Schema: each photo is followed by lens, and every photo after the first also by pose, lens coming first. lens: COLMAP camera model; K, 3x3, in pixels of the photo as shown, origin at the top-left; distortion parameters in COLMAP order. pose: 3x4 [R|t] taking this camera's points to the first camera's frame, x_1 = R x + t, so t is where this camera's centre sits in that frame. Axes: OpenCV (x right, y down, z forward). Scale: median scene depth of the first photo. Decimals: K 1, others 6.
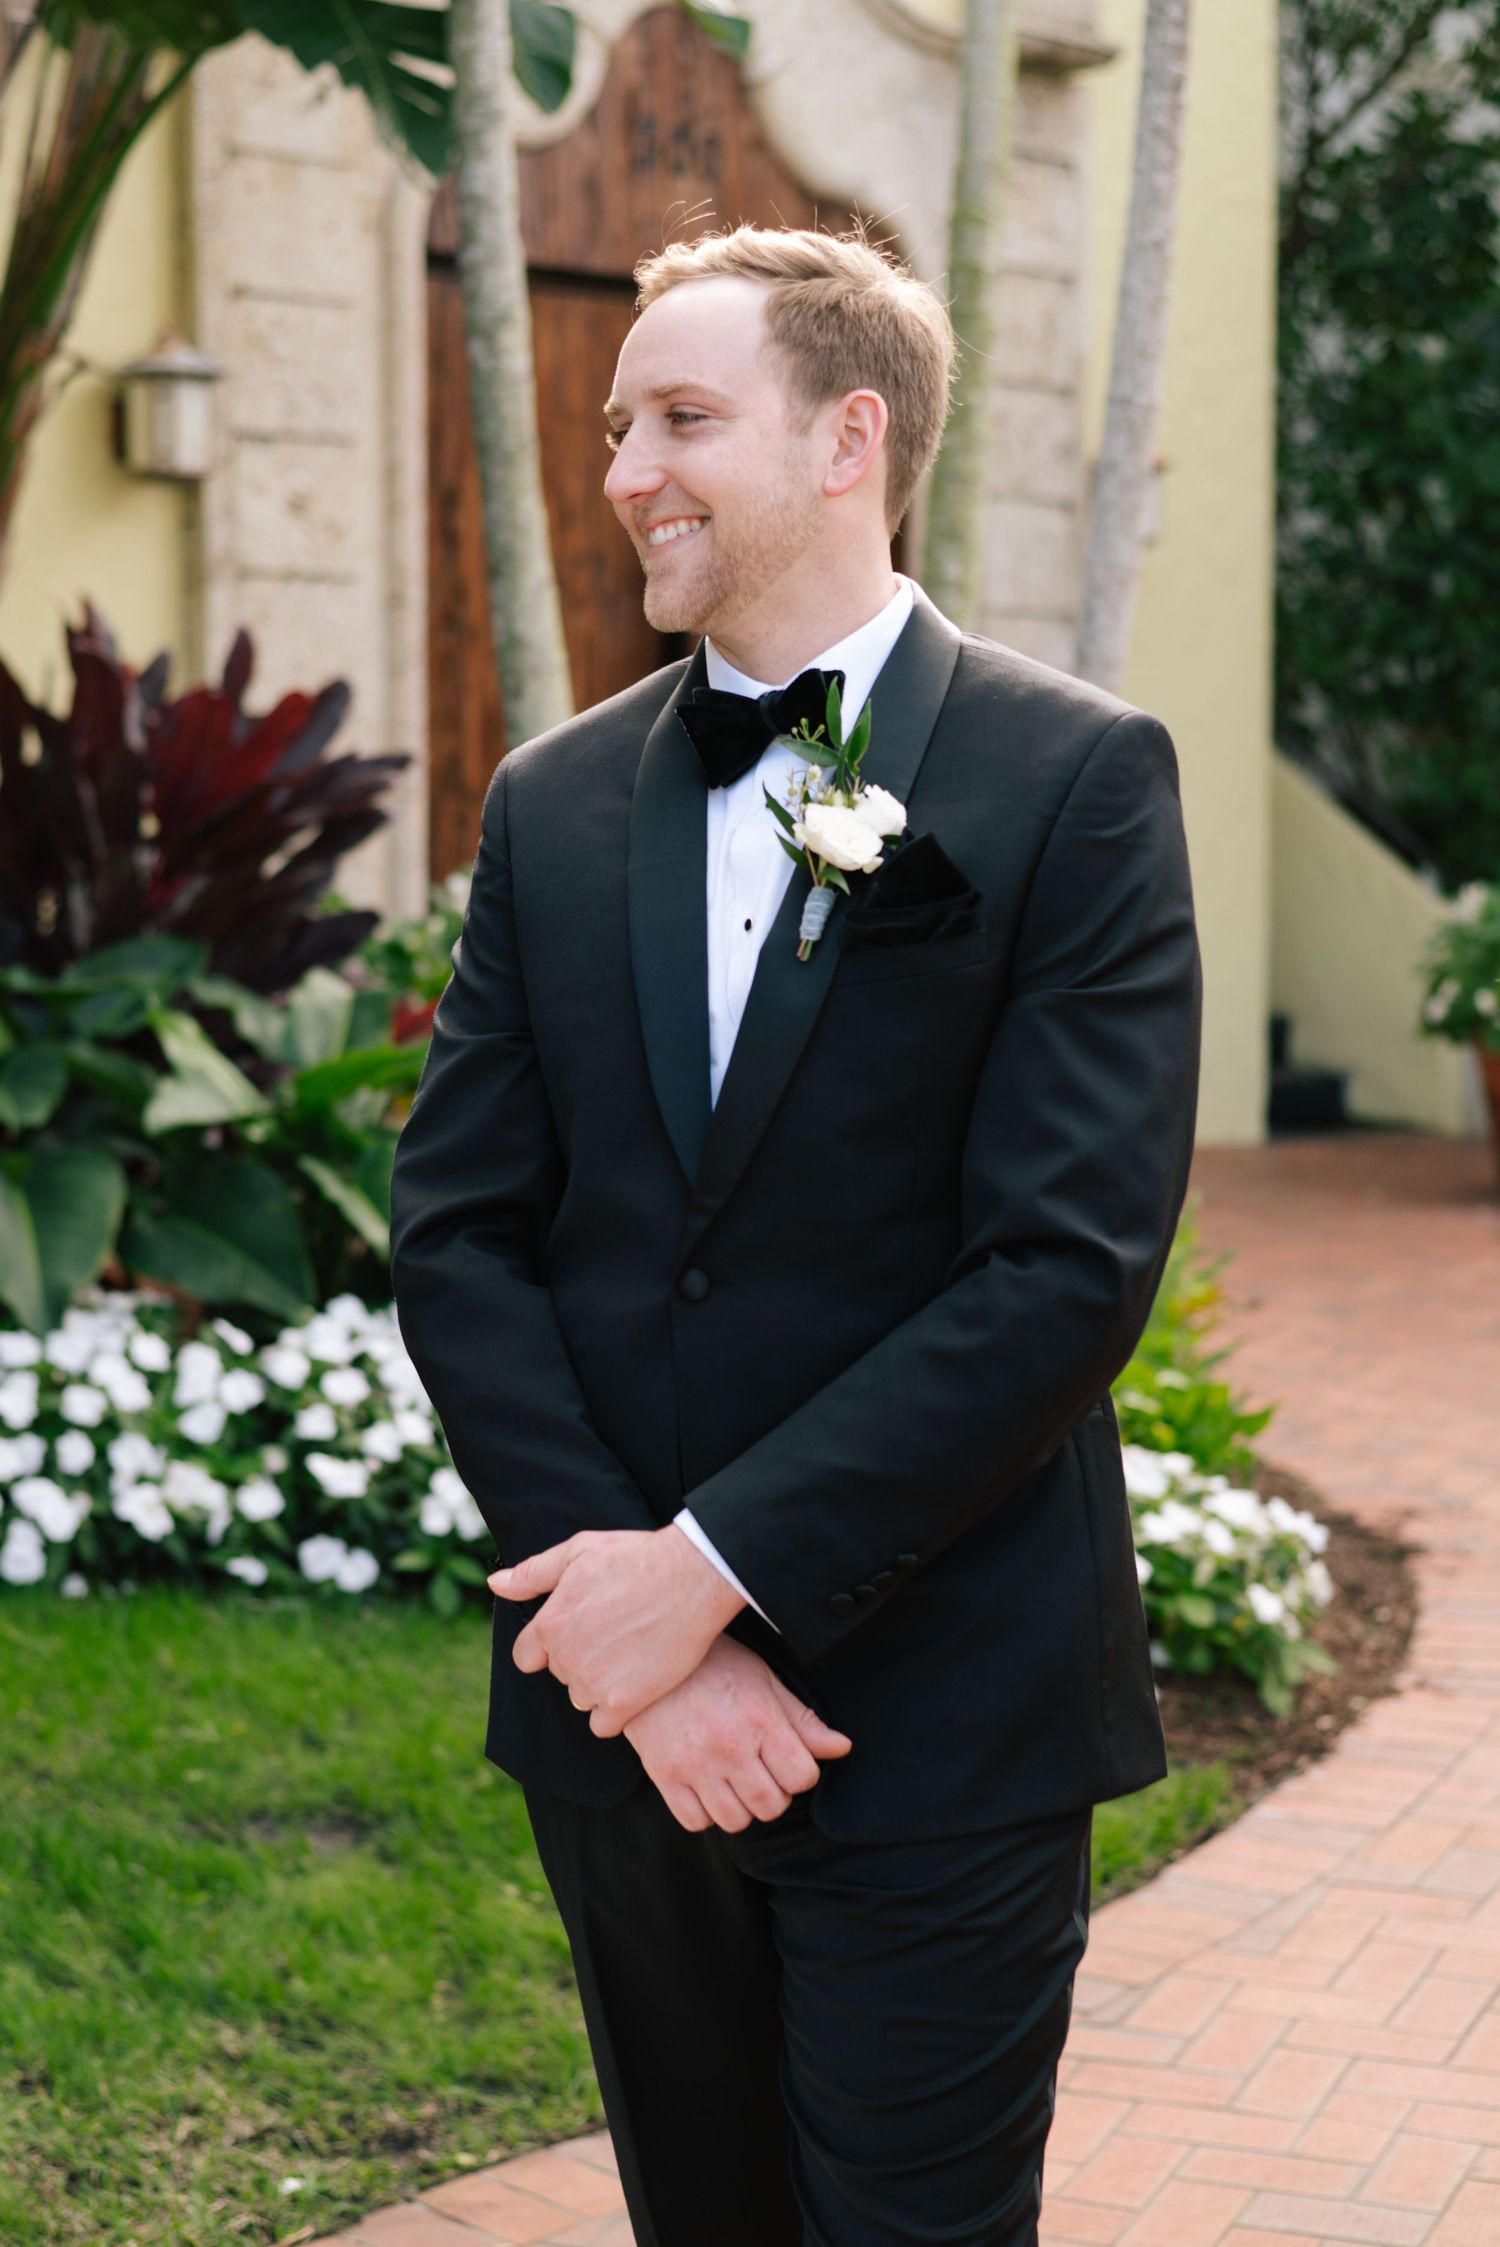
lens RADIAL K [[3704.2, 0, 752.3], [0, 3704.2, 1126.3], [0, 0, 1]] dist [-0.013462, 0.058729]
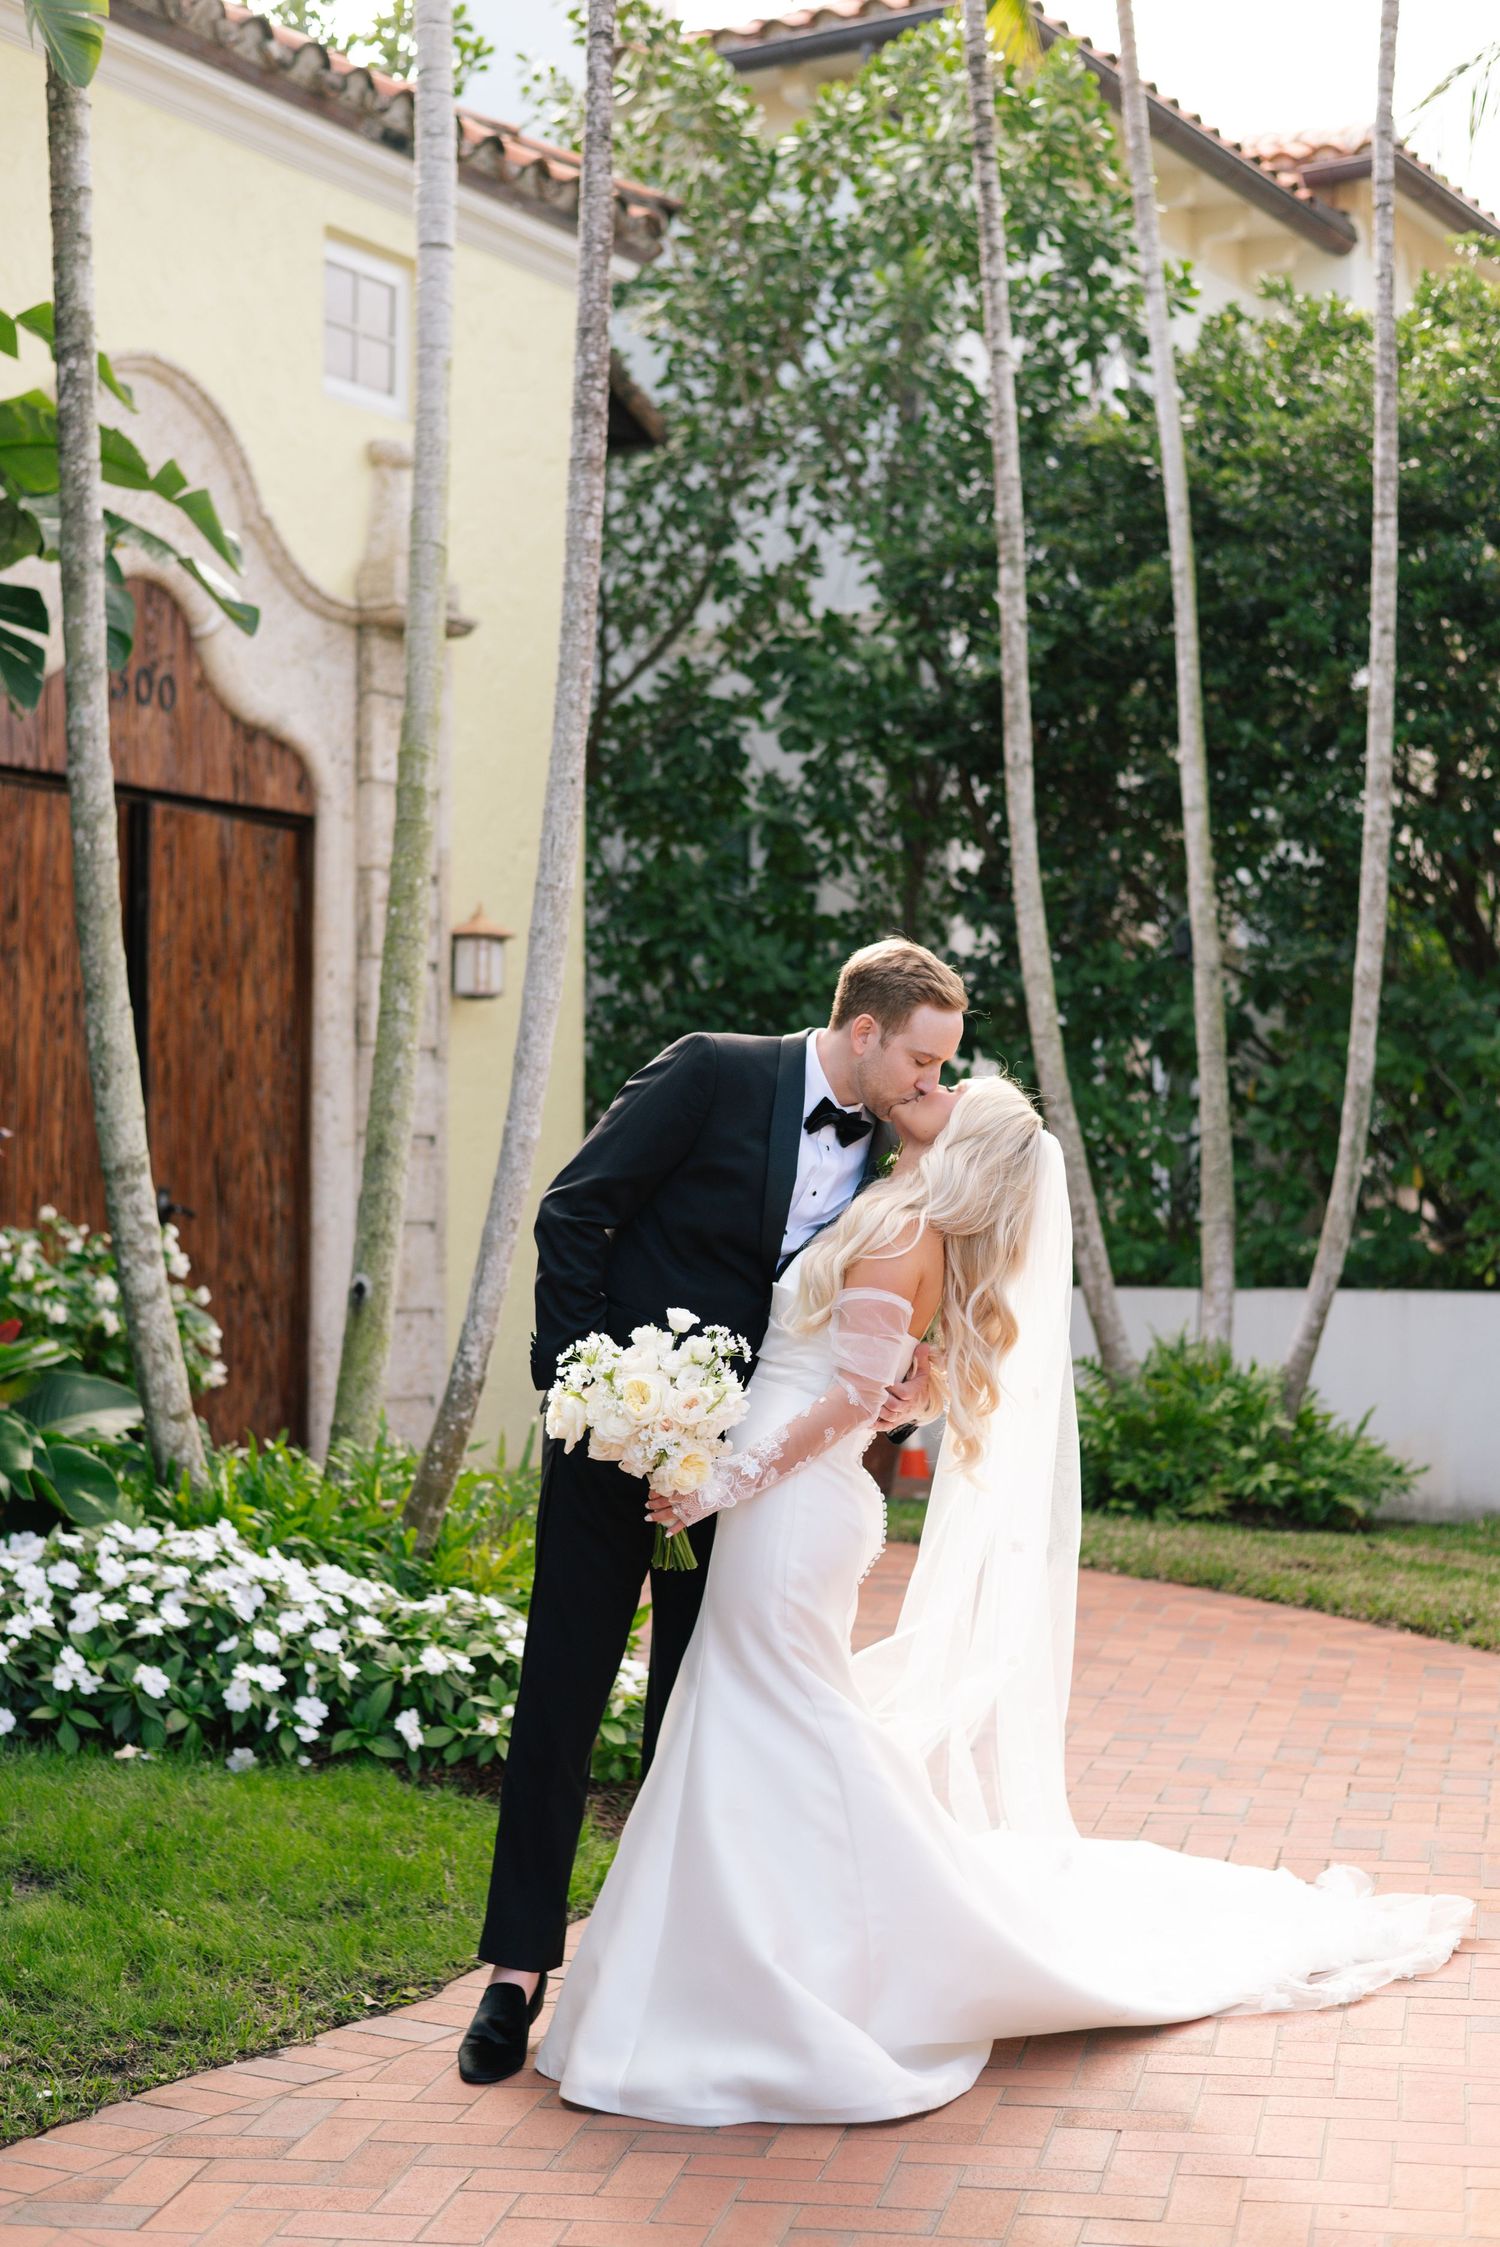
lens RADIAL K [[3704.2, 0, 752.3], [0, 3704.2, 1126.3], [0, 0, 1]] dist [-0.013462, 0.058729]
pose [[0.973062, 0.017038, 0.229915, -0.107405], [0.012478, 0.991911, -0.126319, 0.054594], [-0.230207, 0.125785, 0.964978, -0.275797]]
